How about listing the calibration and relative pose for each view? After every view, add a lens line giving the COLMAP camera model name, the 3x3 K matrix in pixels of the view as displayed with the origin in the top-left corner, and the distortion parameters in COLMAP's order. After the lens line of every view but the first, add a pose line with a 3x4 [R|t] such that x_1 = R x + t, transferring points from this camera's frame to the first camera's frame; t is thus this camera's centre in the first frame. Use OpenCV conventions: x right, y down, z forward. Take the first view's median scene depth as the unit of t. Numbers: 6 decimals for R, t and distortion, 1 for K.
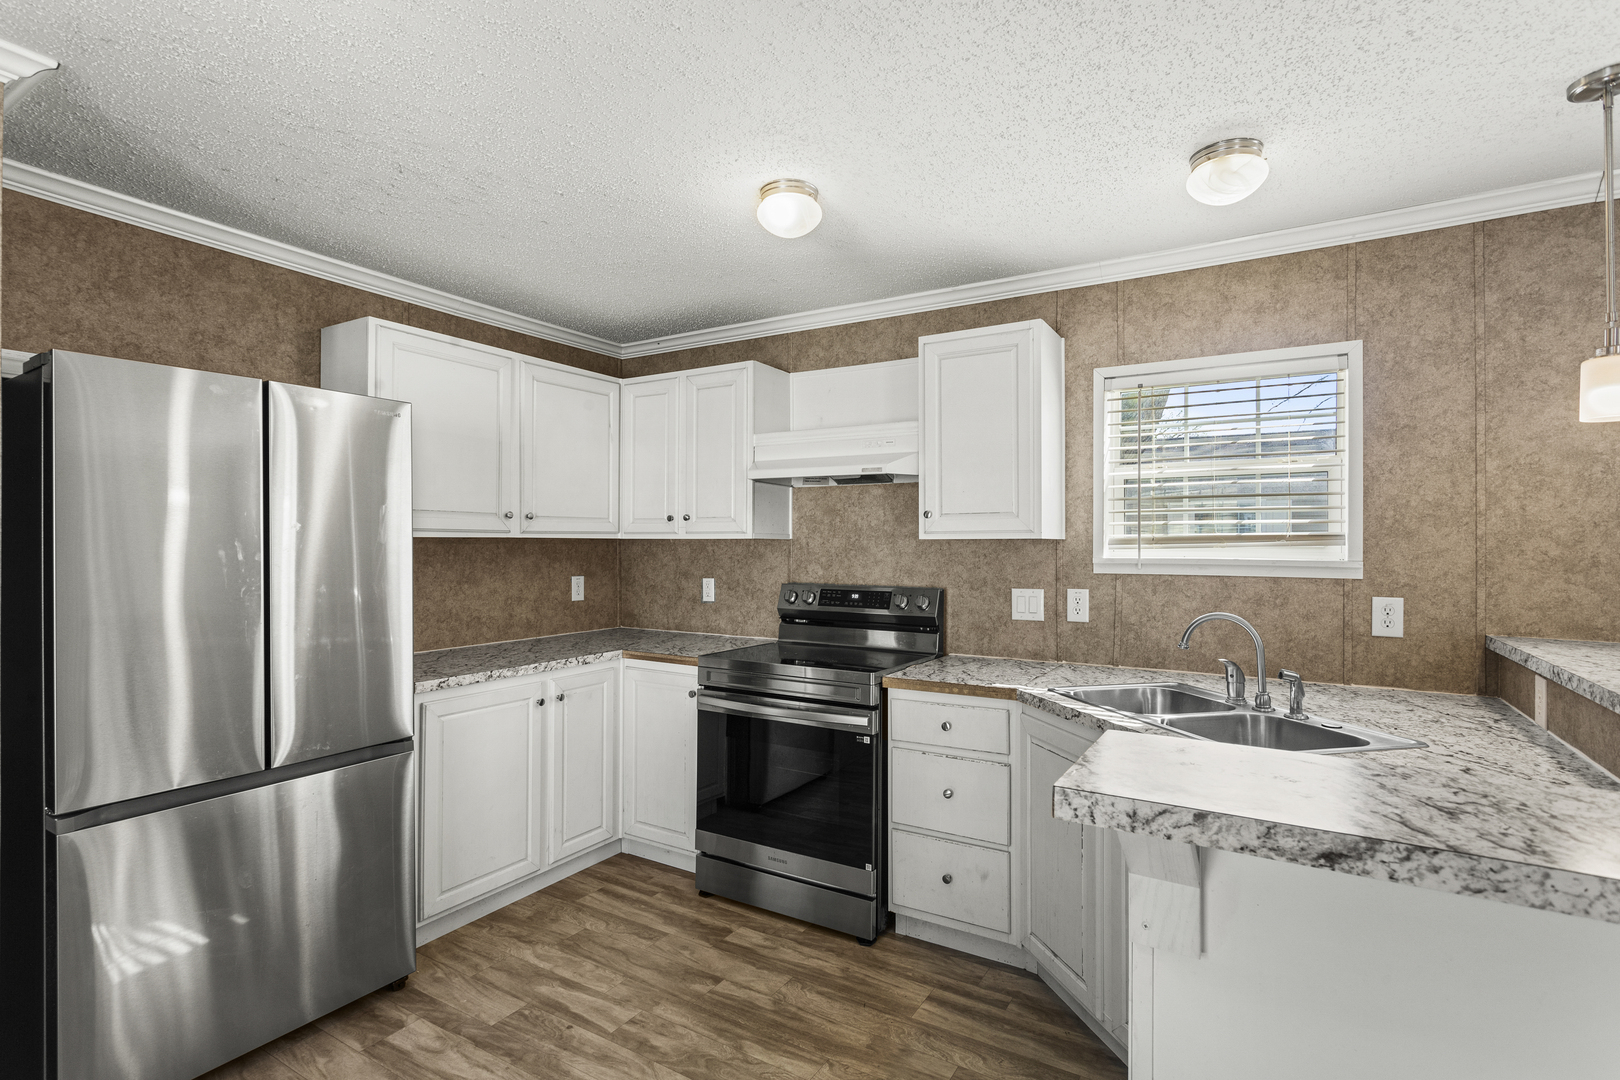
lens RADIAL K [[785.6, 0, 804.2], [0, 785.6, 541.8], [0, 0, 1]] dist [-0.001883, 0.001578]
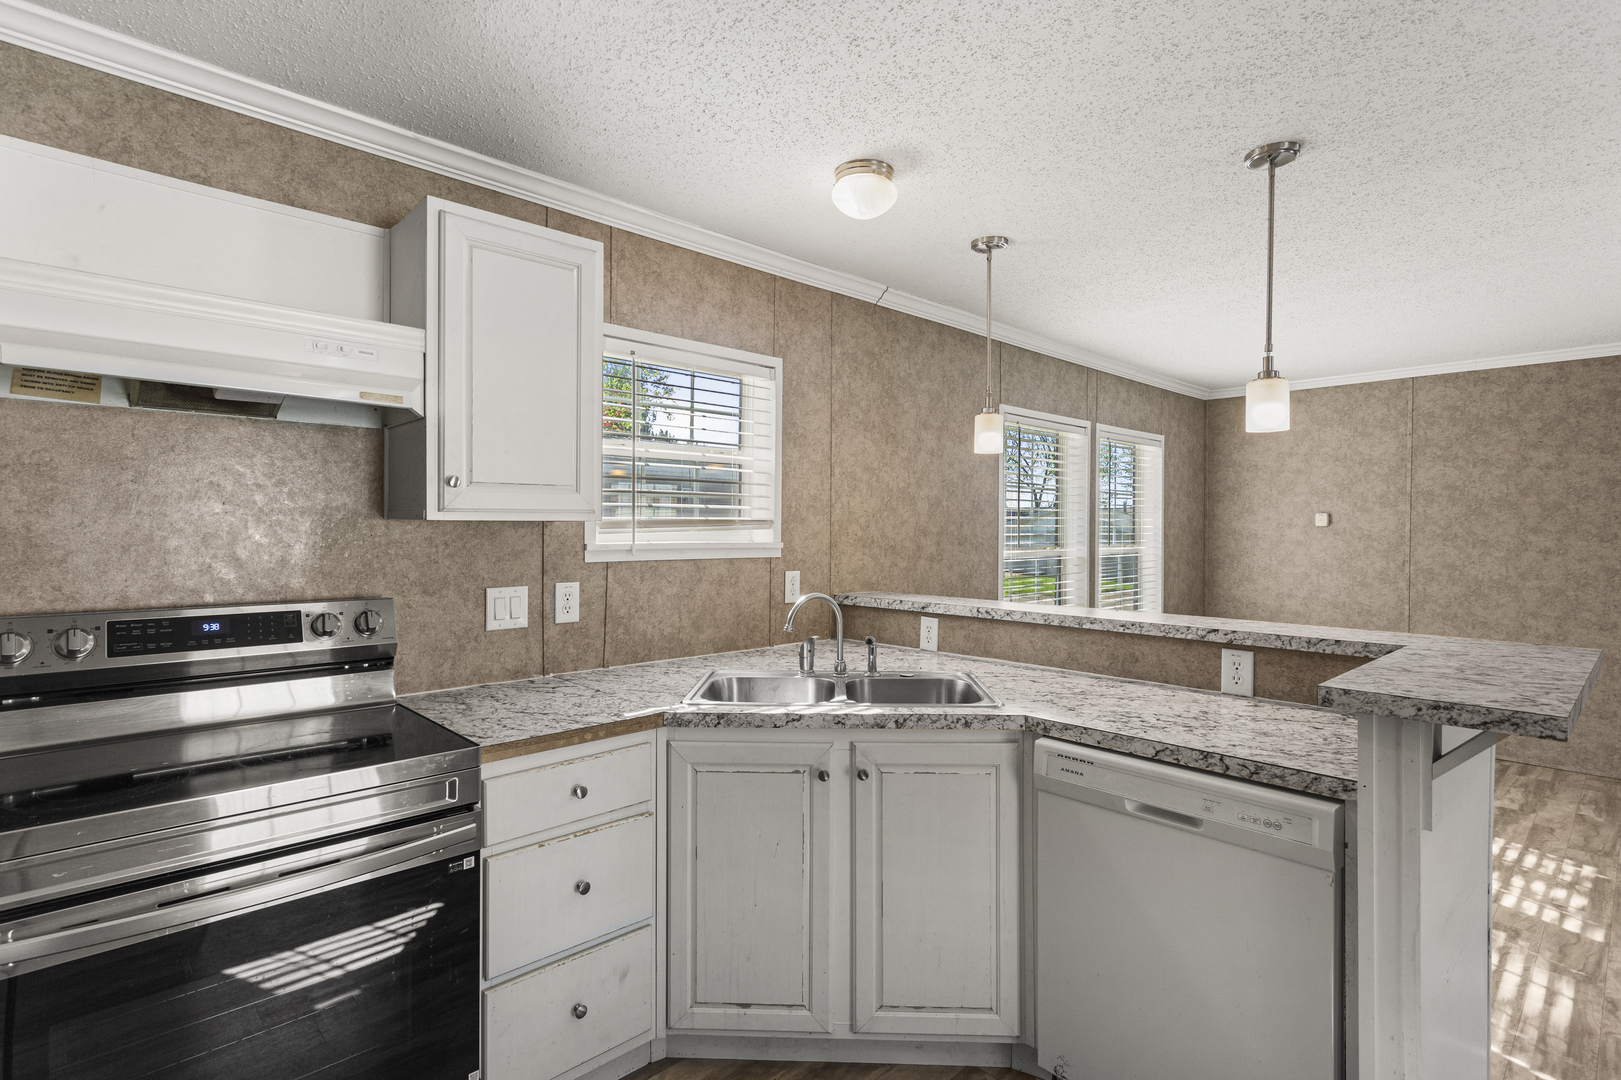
lens RADIAL K [[786.1, 0, 804.6], [0, 786.1, 528.3], [0, 0, 1]] dist [-0.001883, 0.001578]
pose [[0.265100, -0.001656, 0.964220, -0.397718], [-0.008123, 0.999959, 0.003951, -0.001694], [-0.964187, -0.008879, 0.265076, 0.575805]]
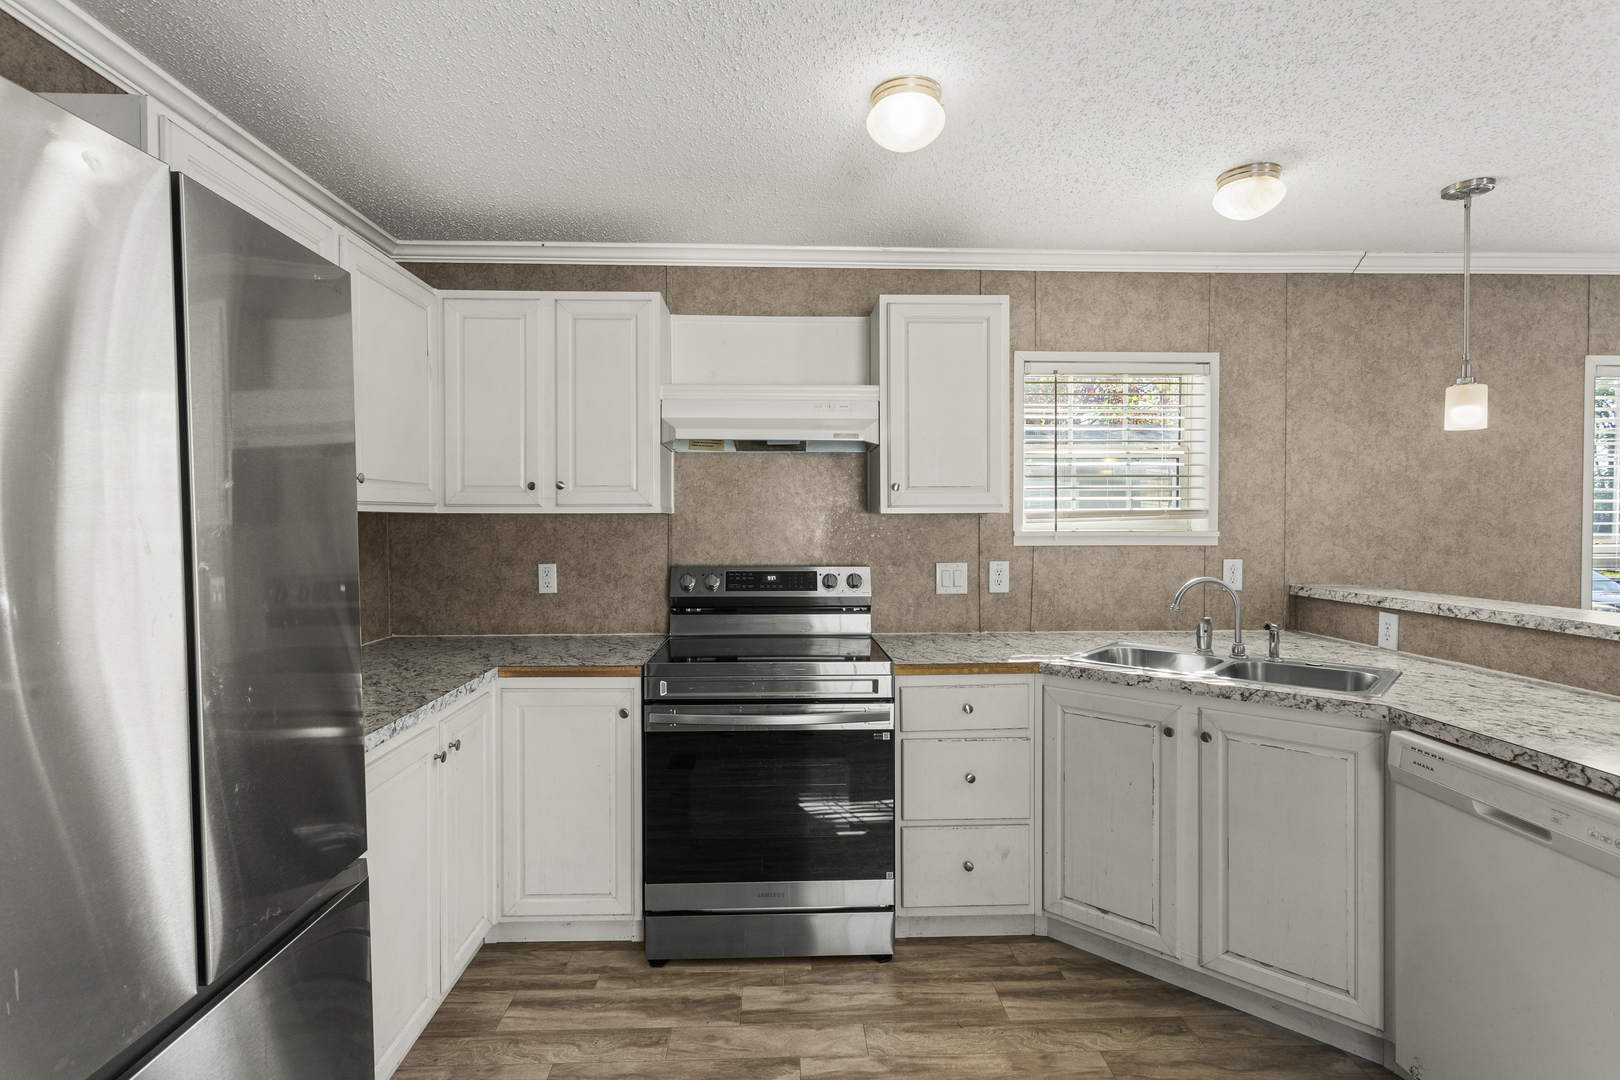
lens RADIAL K [[785.6, 0, 801.3], [0, 785.6, 532.3], [0, 0, 1]] dist [-0.001883, 0.001578]
pose [[0.833473, -0.013528, 0.552395, -0.472364], [0.002220, 0.999774, 0.021135, -0.001127], [-0.552556, -0.016389, 0.833314, 0.291349]]
